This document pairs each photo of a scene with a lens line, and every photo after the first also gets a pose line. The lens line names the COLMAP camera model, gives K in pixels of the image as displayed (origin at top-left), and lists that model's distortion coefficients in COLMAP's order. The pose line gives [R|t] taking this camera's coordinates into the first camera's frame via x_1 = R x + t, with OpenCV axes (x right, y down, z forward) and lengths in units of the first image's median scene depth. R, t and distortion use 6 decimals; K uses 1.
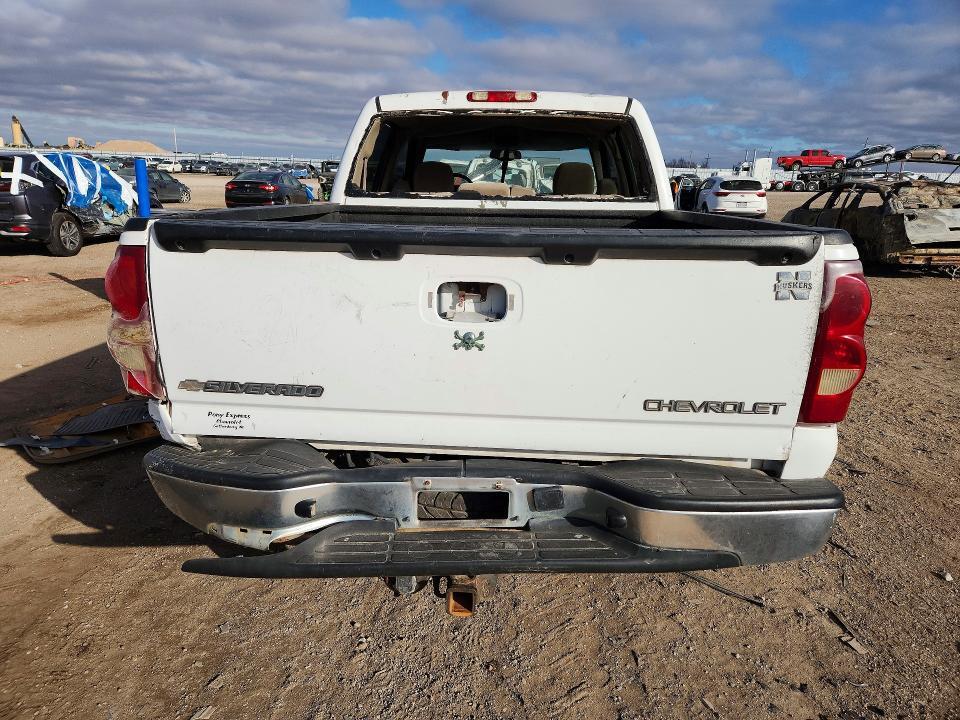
lens RADIAL K [[725.6, 0, 480.0], [0, 725.6, 360.0], [0, 0, 1]] dist [0.018912, -0.004478]
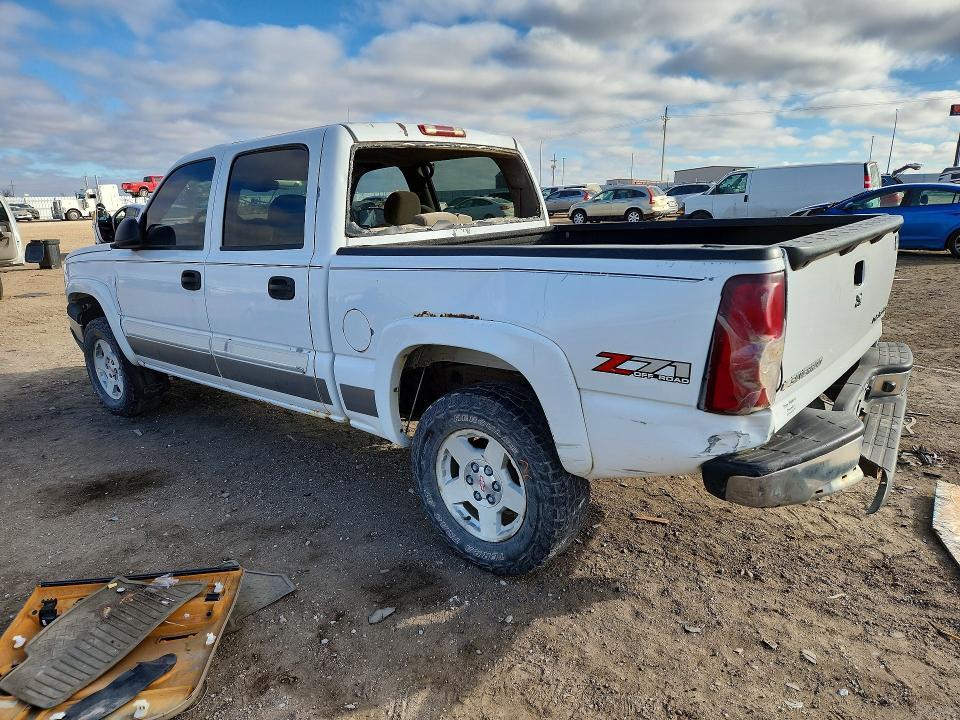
lens RADIAL K [[725.6, 0, 480.0], [0, 725.6, 360.0], [0, 0, 1]] dist [0.018912, -0.004478]
pose [[0.535128, -0.216407, 0.816582, -0.151155], [0.242313, 0.965334, 0.097035, -0.022061], [-0.809273, 0.145942, 0.569015, 0.068406]]
